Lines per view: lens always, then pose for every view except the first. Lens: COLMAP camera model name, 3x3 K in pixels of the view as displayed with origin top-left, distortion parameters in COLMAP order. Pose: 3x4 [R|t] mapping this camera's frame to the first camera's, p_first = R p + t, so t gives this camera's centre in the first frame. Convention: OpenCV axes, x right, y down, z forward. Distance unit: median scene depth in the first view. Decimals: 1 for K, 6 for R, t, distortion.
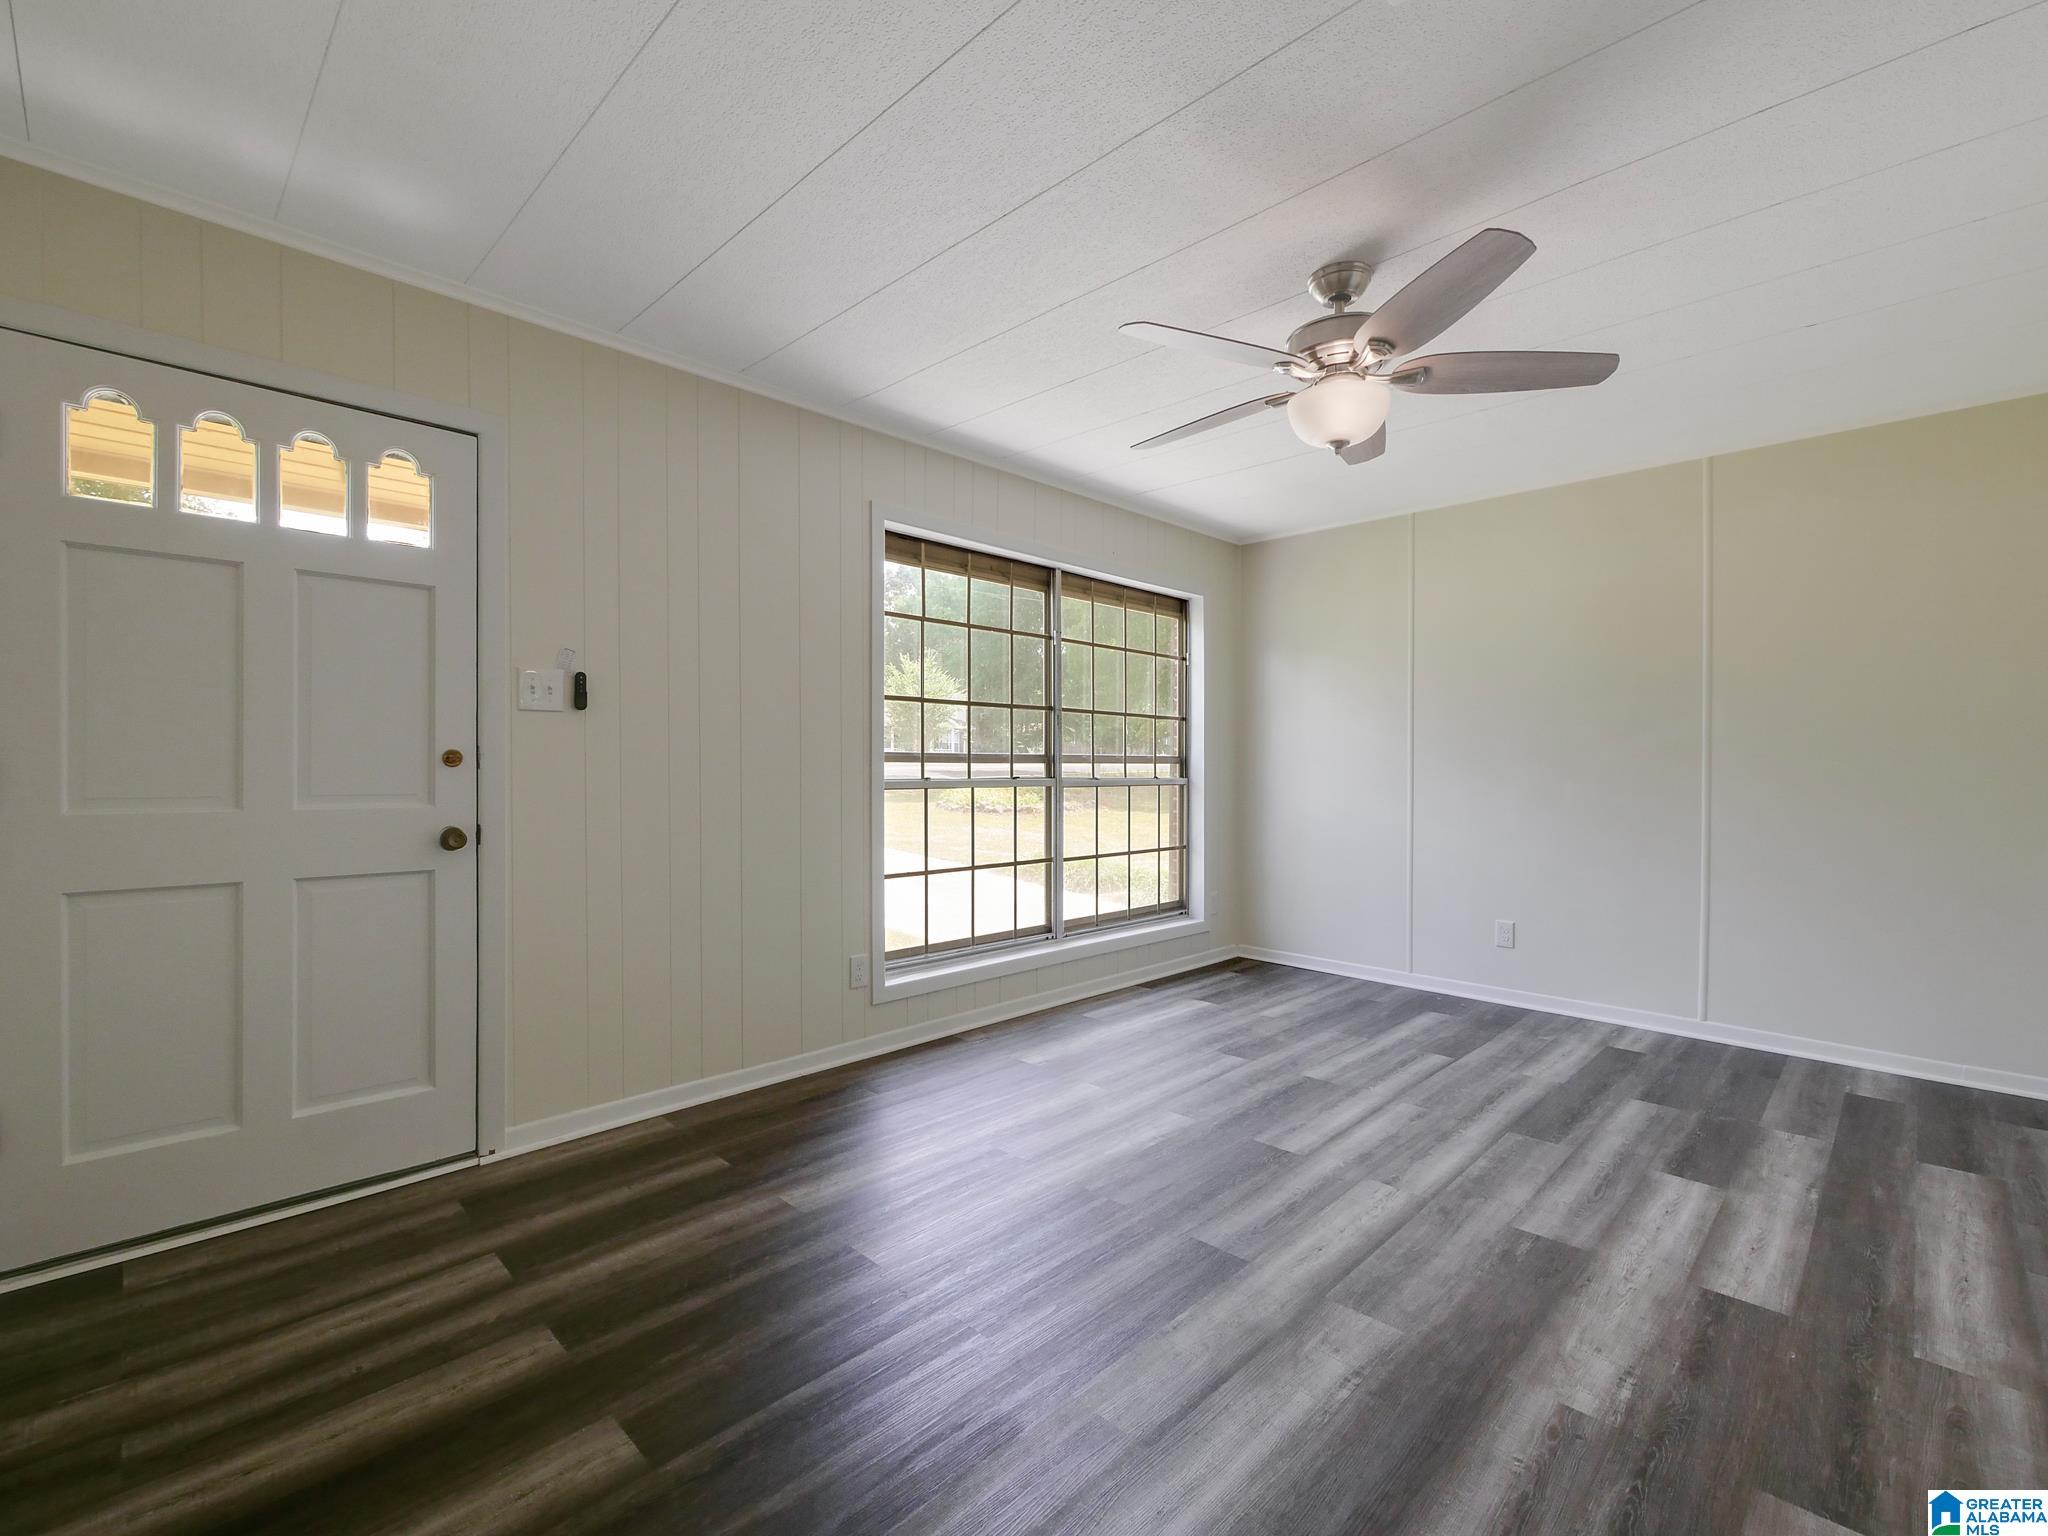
lens RADIAL K [[933.3, 0, 1024.0], [0, 933.3, 768.0], [0, 0, 1]] dist [-0.004681, -0.000710]
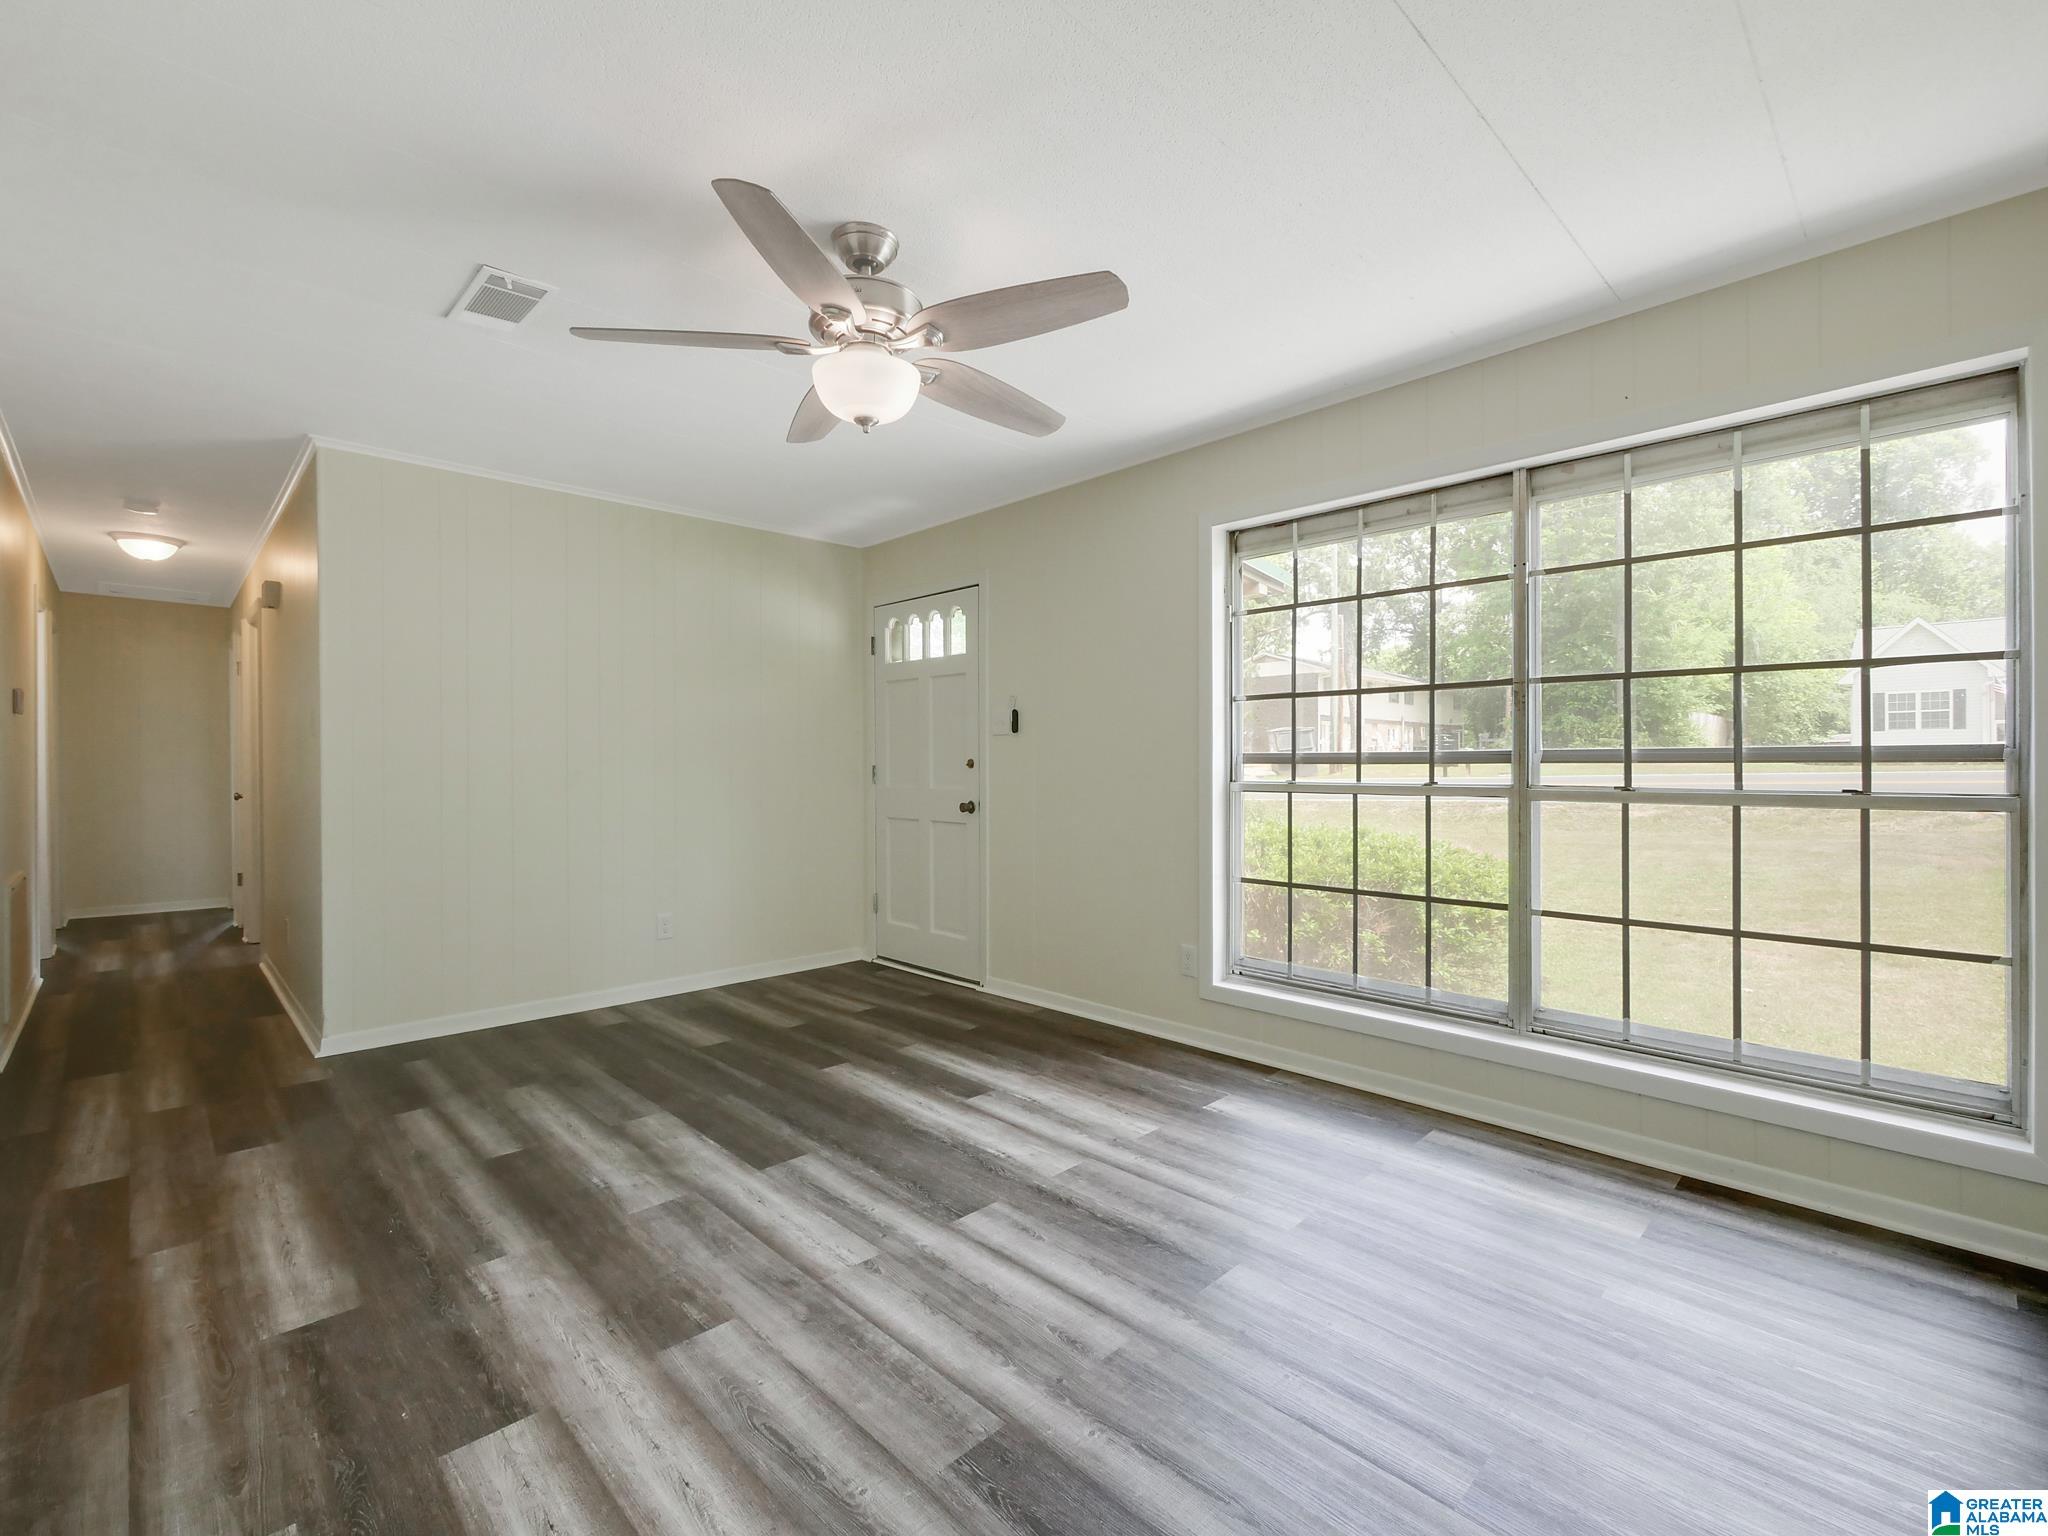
lens RADIAL K [[933.3, 0, 1024.0], [0, 933.3, 768.0], [0, 0, 1]] dist [-0.004681, -0.000710]
pose [[-0.039594, 0.000288, -0.999216, 1.266486], [-0.003651, 0.999993, 0.000433, -0.002999], [0.999209, 0.003665, -0.039593, 1.212002]]
